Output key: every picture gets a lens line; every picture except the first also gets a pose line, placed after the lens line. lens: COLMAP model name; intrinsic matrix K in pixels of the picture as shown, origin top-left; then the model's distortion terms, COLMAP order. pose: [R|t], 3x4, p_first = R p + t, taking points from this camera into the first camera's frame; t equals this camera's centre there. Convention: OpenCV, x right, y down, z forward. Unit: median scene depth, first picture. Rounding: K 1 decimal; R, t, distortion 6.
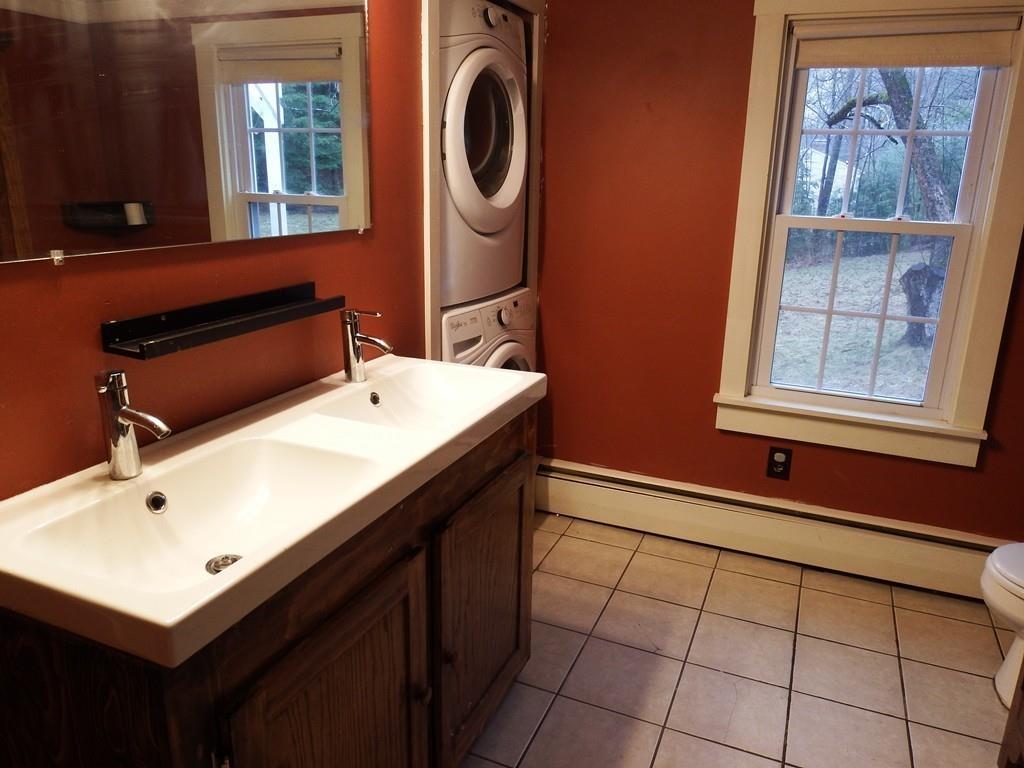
lens RADIAL K [[746.0, 0, 512.0], [0, 746.0, 384.0], [0, 0, 1]] dist [0.004470, 0.003714]
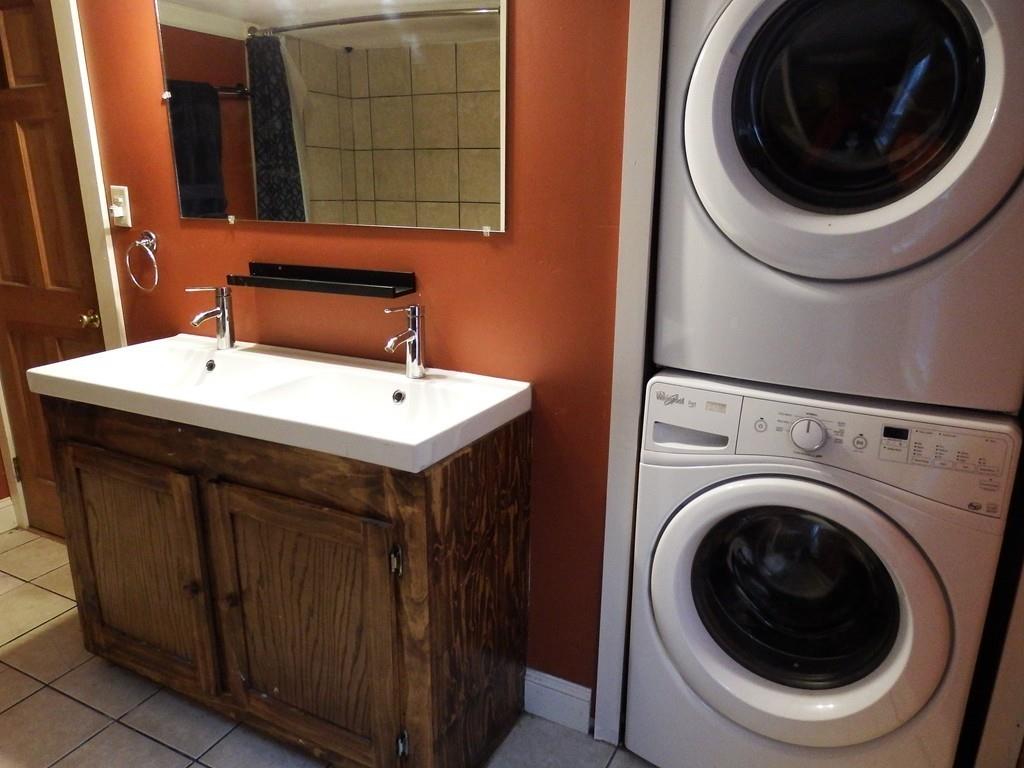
lens RADIAL K [[746.0, 0, 512.0], [0, 746.0, 384.0], [0, 0, 1]] dist [0.004470, 0.003714]
pose [[-0.088019, 0.260243, -0.961523, 0.961811], [-0.269633, 0.923010, 0.274501, -0.395222], [0.958932, 0.283420, -0.011072, 1.465516]]
